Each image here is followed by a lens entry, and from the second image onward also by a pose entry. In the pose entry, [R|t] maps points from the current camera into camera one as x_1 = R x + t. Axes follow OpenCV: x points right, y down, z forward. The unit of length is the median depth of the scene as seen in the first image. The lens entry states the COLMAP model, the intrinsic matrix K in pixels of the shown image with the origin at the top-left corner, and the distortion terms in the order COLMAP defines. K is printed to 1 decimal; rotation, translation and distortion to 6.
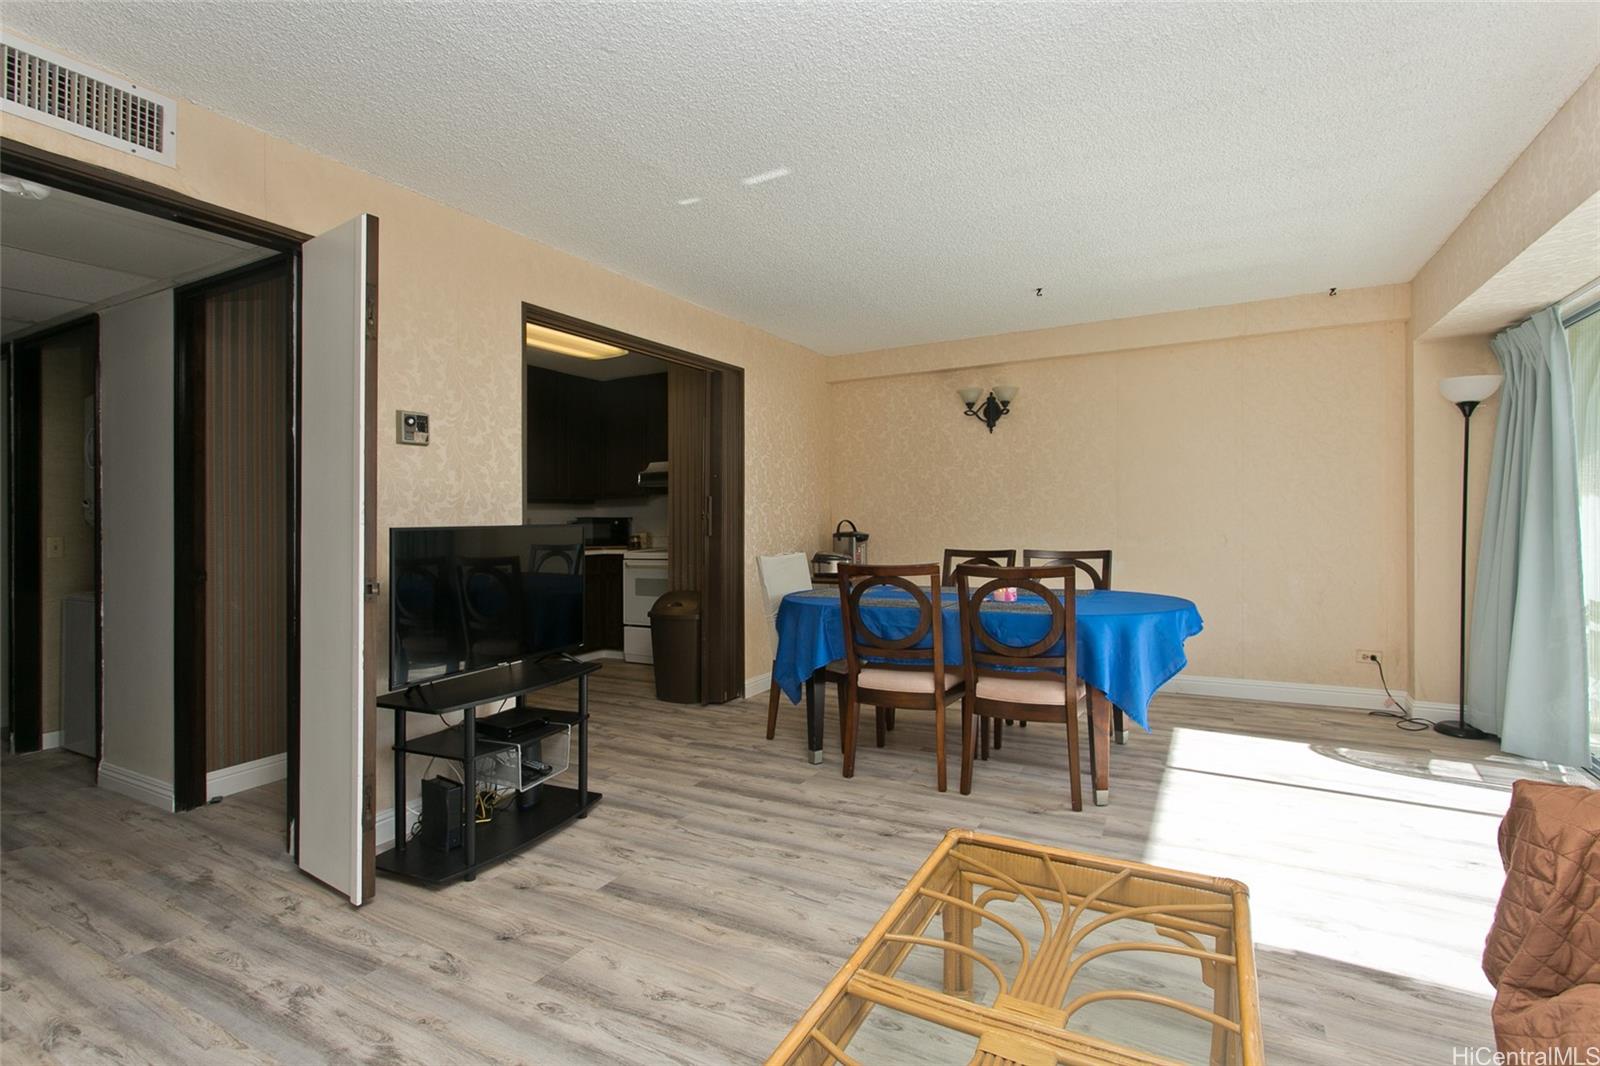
lens RADIAL K [[758.9, 0, 797.0], [0, 758.9, 519.3], [0, 0, 1]] dist [0.001802, 0.002585]
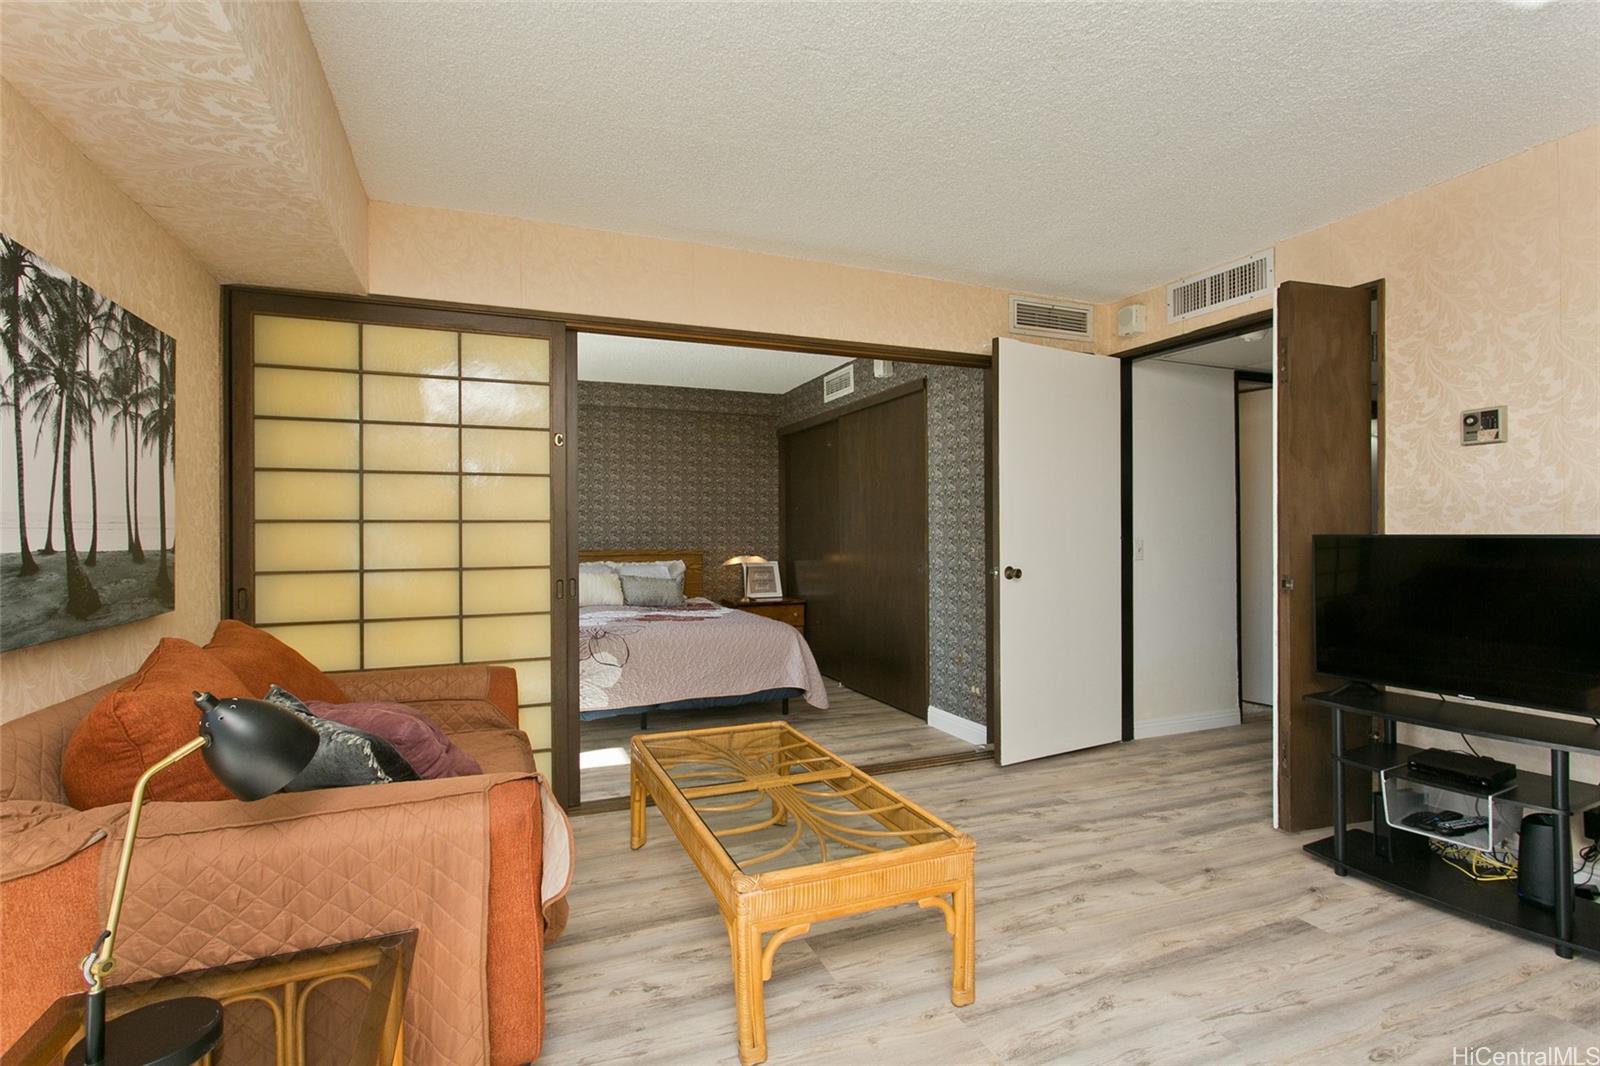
lens RADIAL K [[758.9, 0, 795.5], [0, 758.9, 528.4], [0, 0, 1]] dist [0.001802, 0.002585]
pose [[-0.631909, 0.011597, -0.774956, 0.668392], [0.013456, 0.999901, 0.003991, -0.010698], [0.774926, -0.007906, -0.632003, 0.857911]]
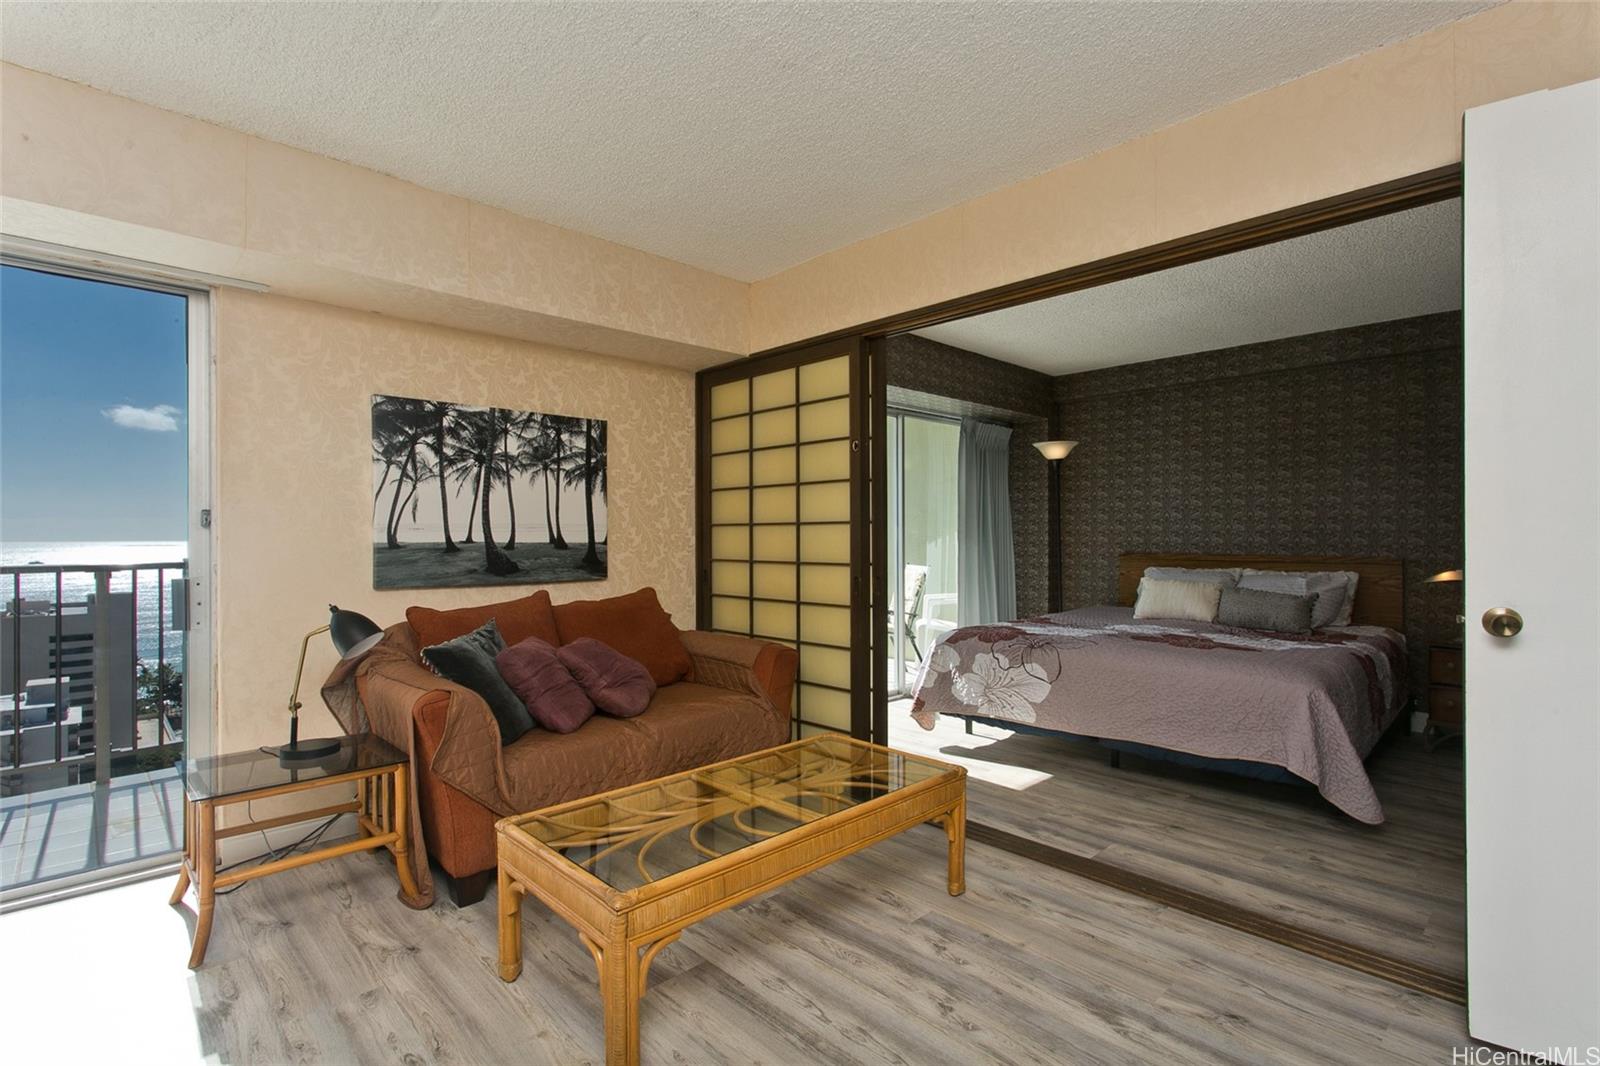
lens RADIAL K [[758.9, 0, 795.5], [0, 758.9, 536.2], [0, 0, 1]] dist [0.001802, 0.002585]
pose [[-0.952906, 0.014399, 0.302923, -0.146932], [0.014193, 0.999895, -0.002881, 0.001171], [-0.302933, 0.001554, -0.953011, 1.027762]]
